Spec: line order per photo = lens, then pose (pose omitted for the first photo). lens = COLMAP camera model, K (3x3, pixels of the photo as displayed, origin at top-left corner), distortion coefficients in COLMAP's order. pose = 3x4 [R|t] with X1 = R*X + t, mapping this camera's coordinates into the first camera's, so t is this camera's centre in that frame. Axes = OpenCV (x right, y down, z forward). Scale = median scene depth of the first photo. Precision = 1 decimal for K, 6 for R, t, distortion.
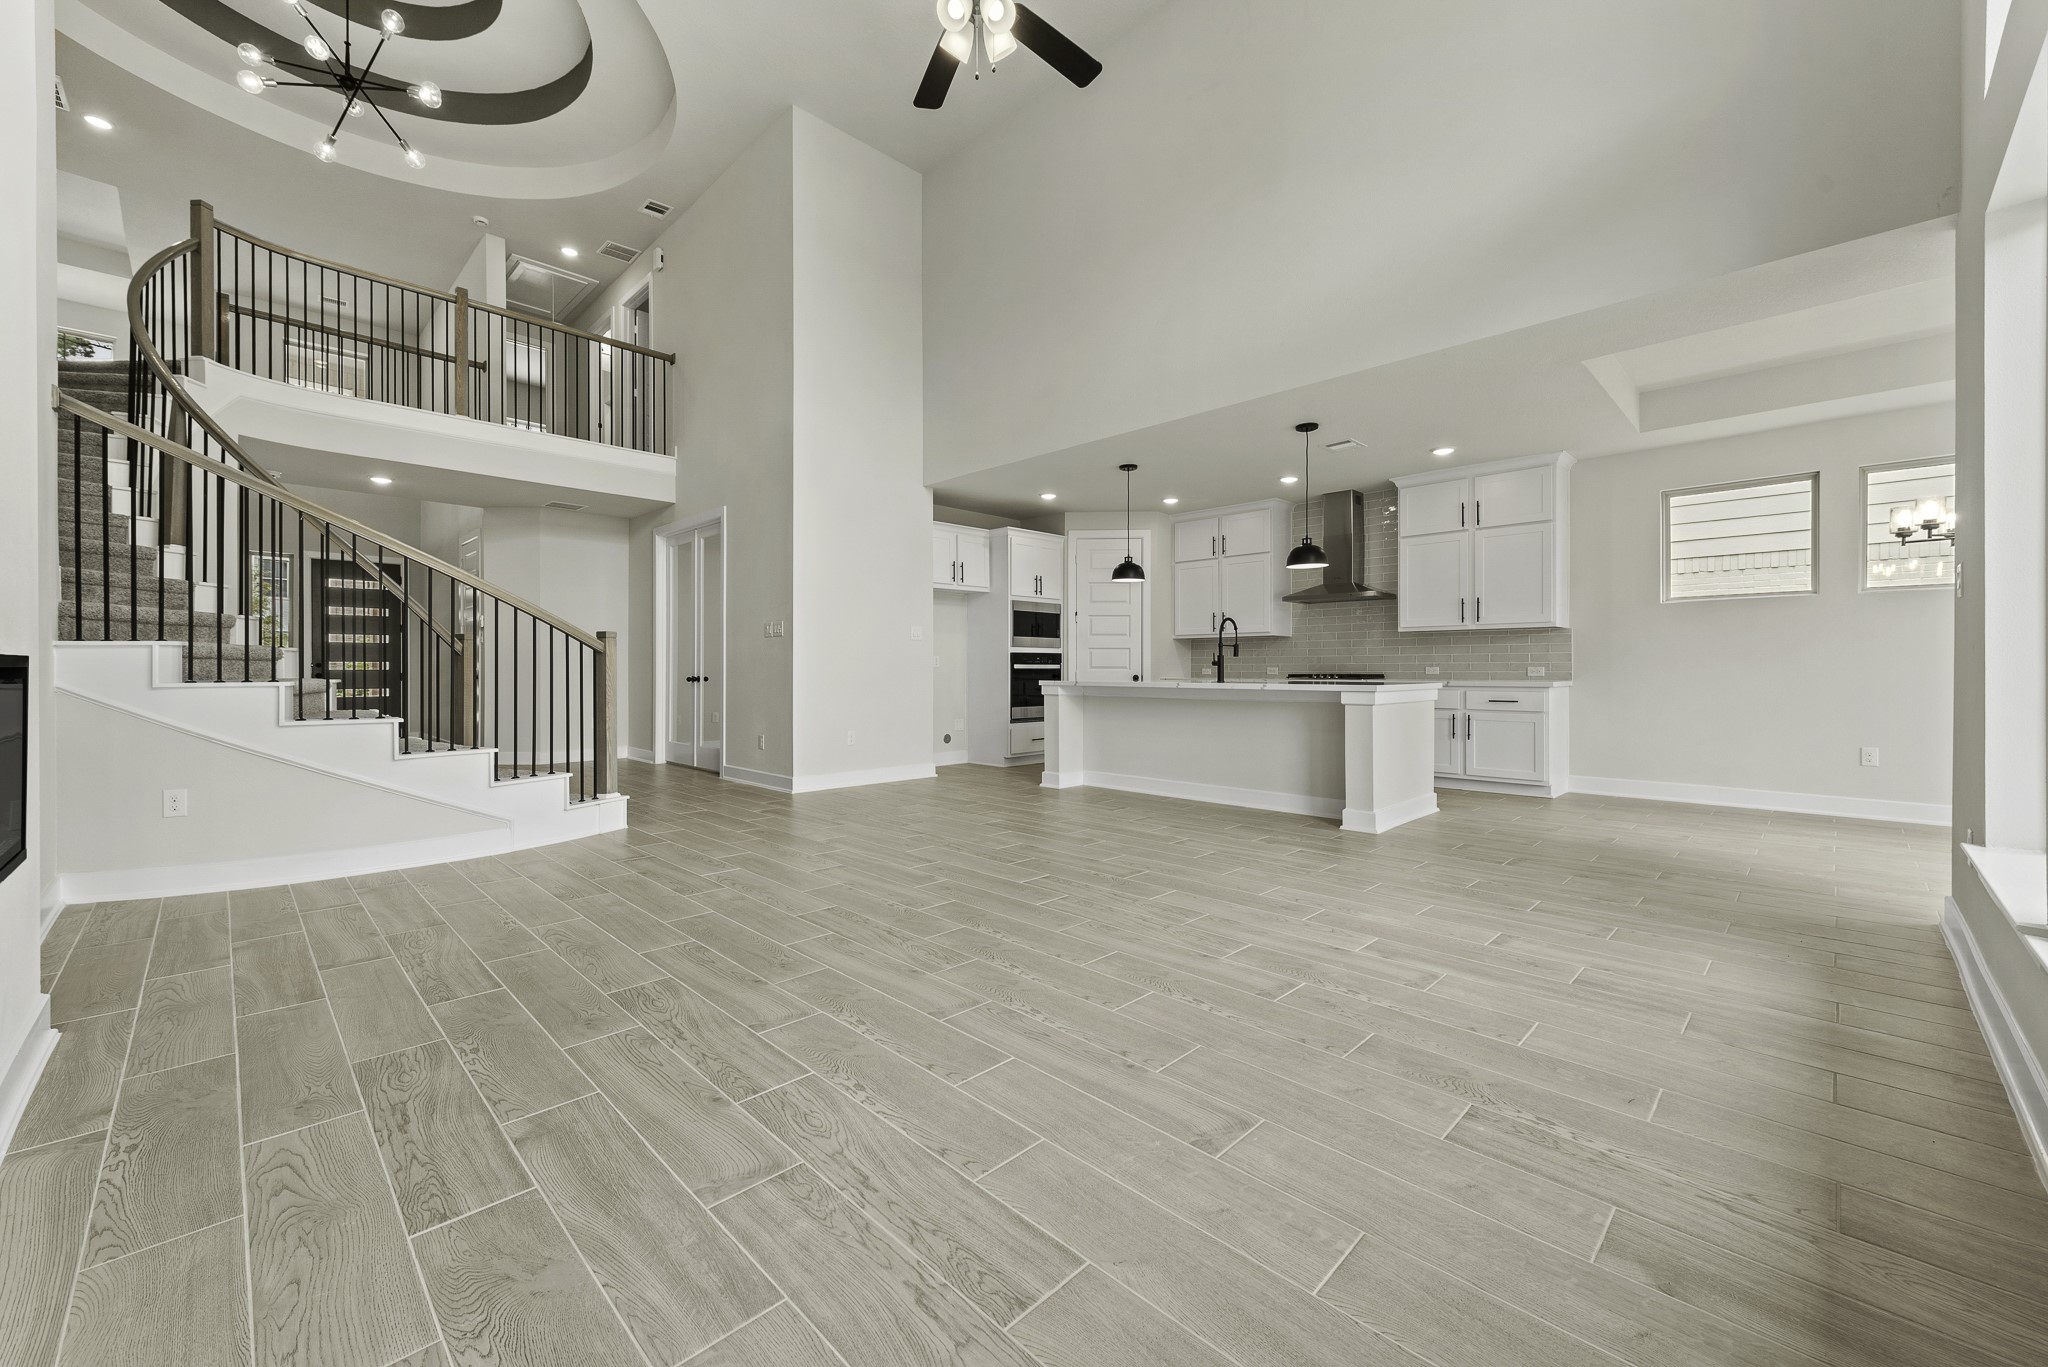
lens RADIAL K [[791.7, 0, 1023.0], [0, 791.7, 679.4], [0, 0, 1]] dist [0.007544, 0.000041]
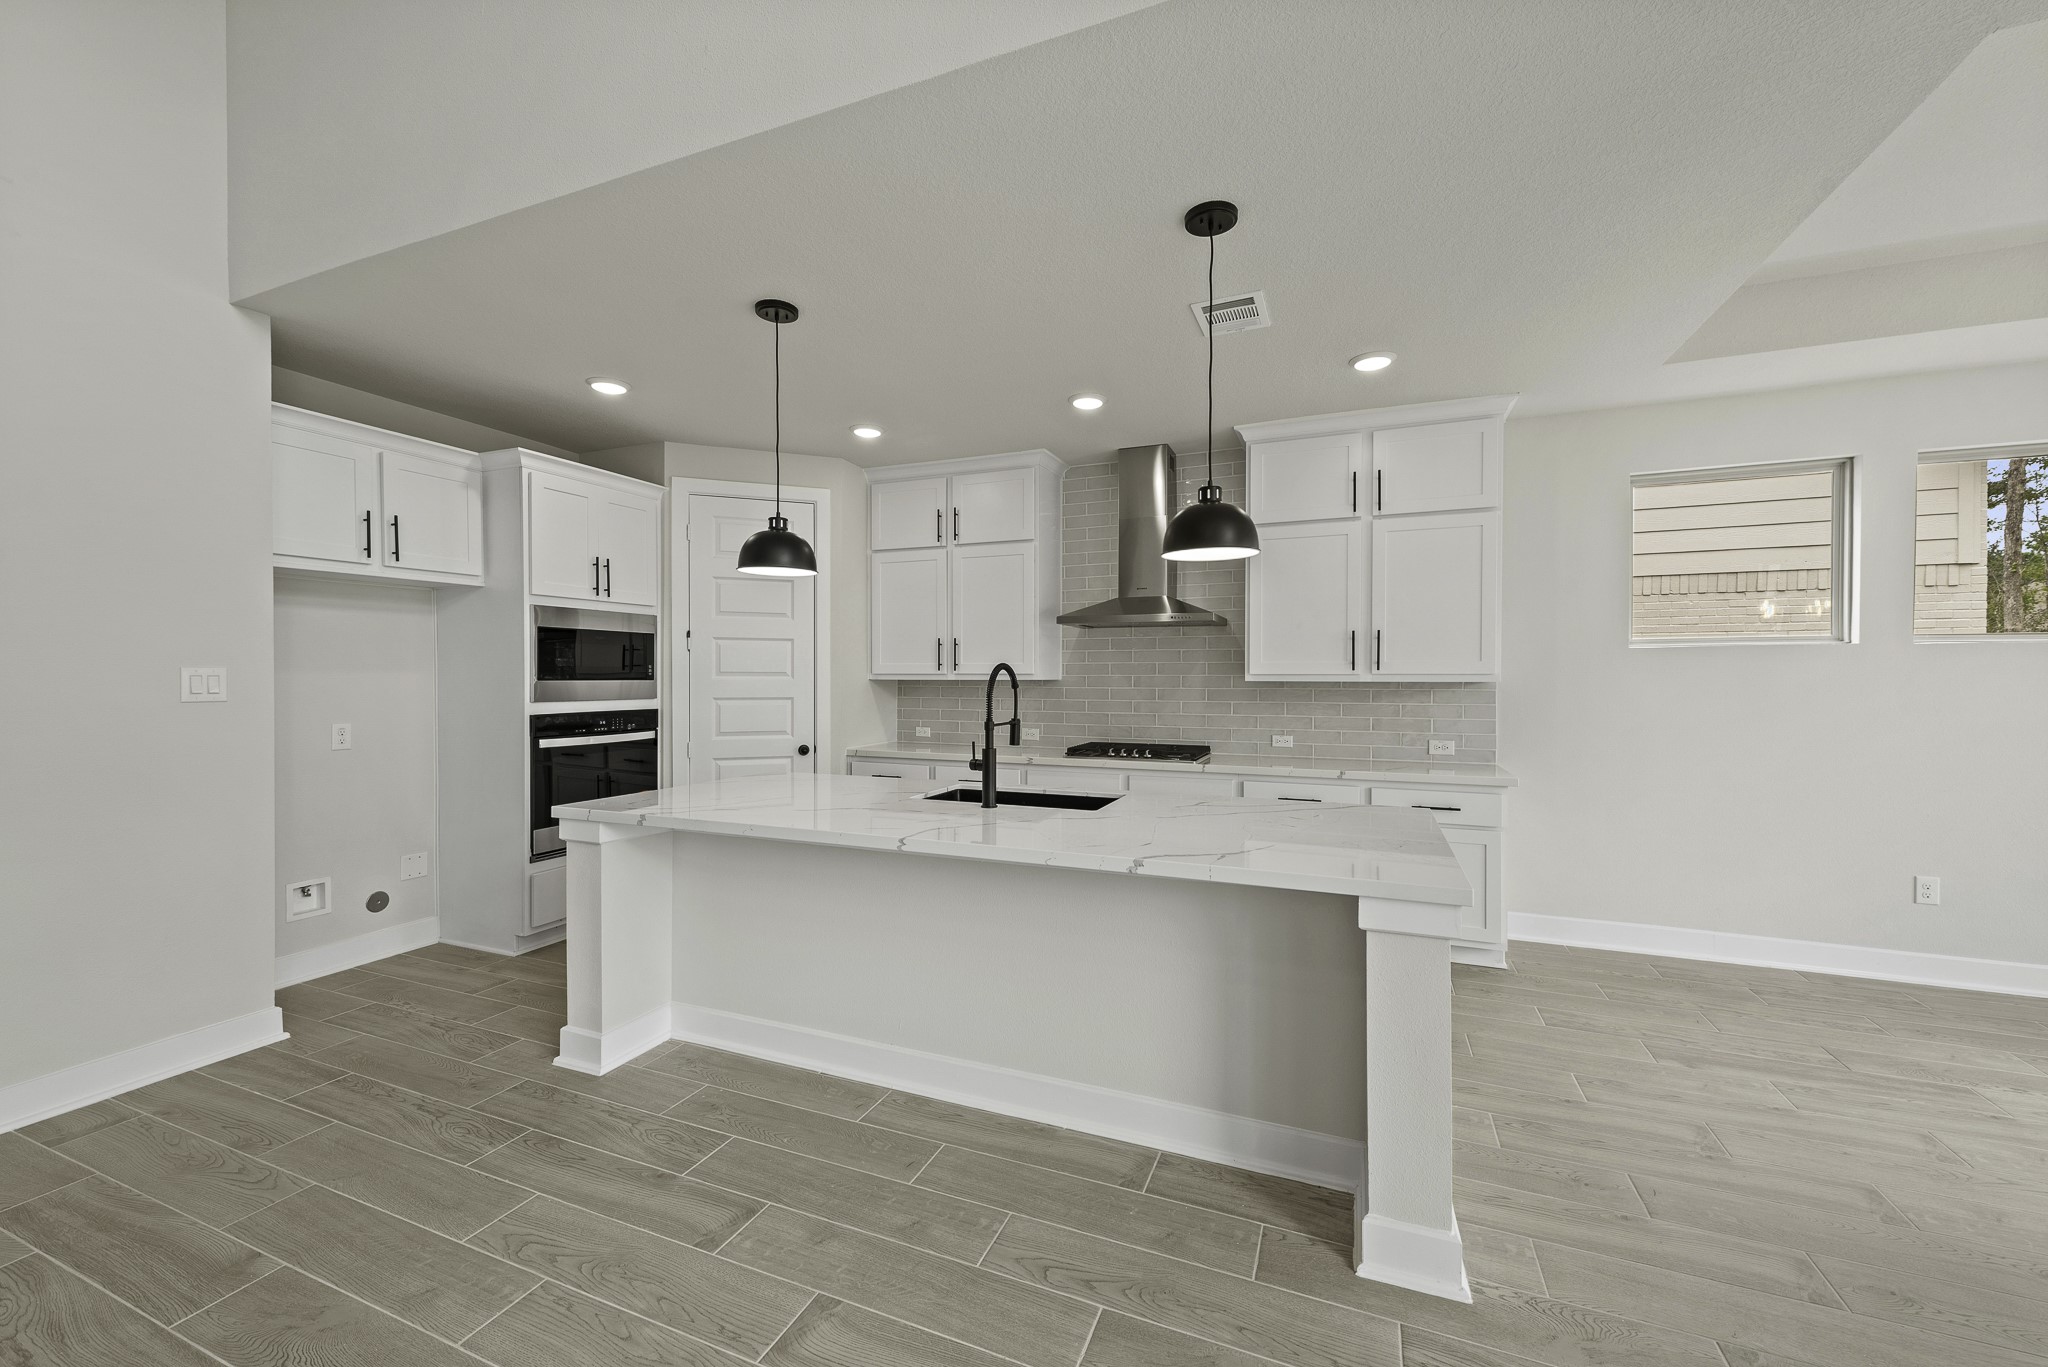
lens RADIAL K [[791.7, 0, 1023.0], [0, 791.7, 679.4], [0, 0, 1]] dist [0.007544, 0.000041]
pose [[0.921845, -0.000119, 0.387558, 0.074125], [0.003568, 0.999960, -0.008179, -0.051597], [-0.387542, 0.008922, 0.921809, 0.458431]]
